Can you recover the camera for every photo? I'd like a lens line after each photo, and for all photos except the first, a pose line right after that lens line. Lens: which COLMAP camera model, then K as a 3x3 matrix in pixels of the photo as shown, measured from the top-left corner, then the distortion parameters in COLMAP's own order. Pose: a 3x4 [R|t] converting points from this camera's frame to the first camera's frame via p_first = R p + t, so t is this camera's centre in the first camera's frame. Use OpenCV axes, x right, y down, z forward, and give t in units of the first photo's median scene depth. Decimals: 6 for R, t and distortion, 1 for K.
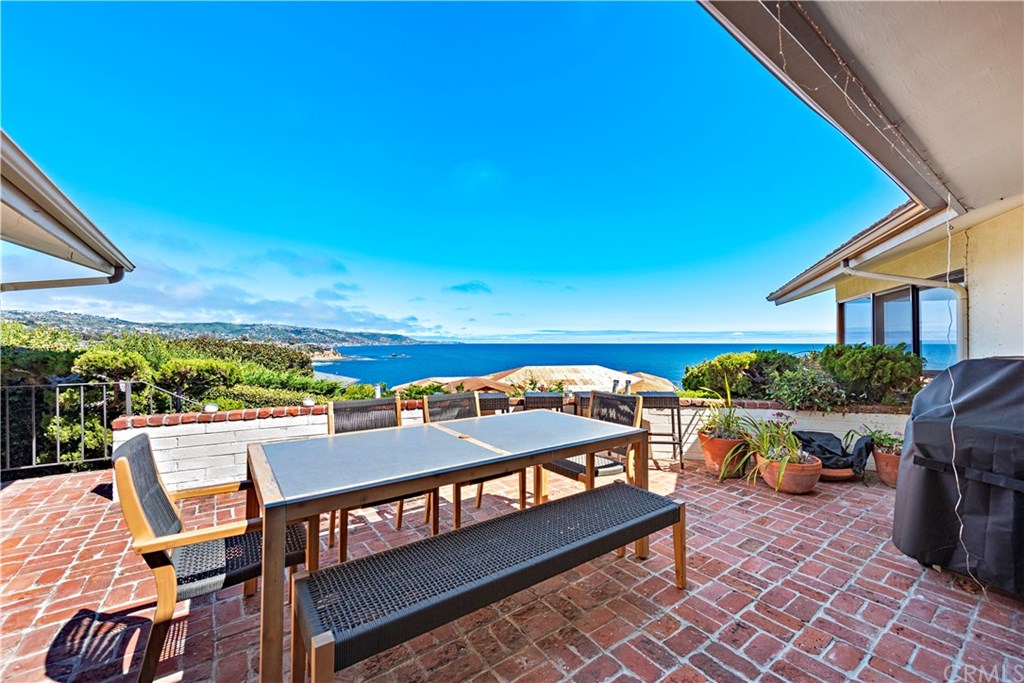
lens RADIAL K [[404.2, 0, 515.2], [0, 404.2, 339.4], [0, 0, 1]] dist [0.012148, 0.000097]
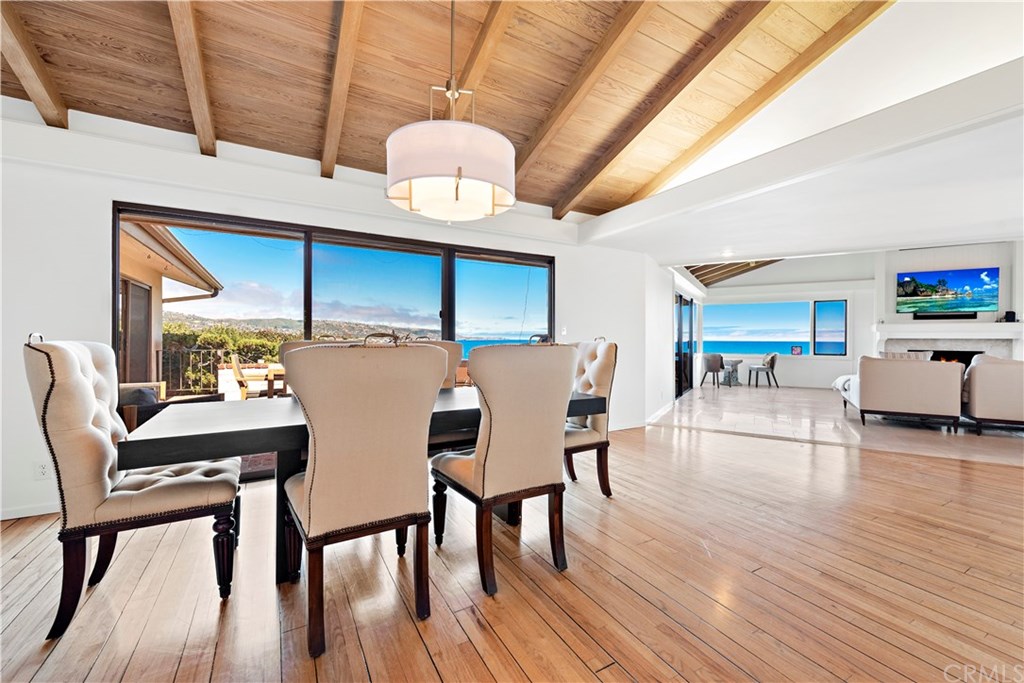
lens RADIAL K [[404.2, 0, 513.2], [0, 404.2, 339.6], [0, 0, 1]] dist [0.012148, 0.000097]
pose [[0.994118, 0.005895, -0.108146, 0.605417], [-0.004882, 0.999942, 0.009631, 0.028756], [0.108196, -0.009046, 0.994088, -0.735181]]
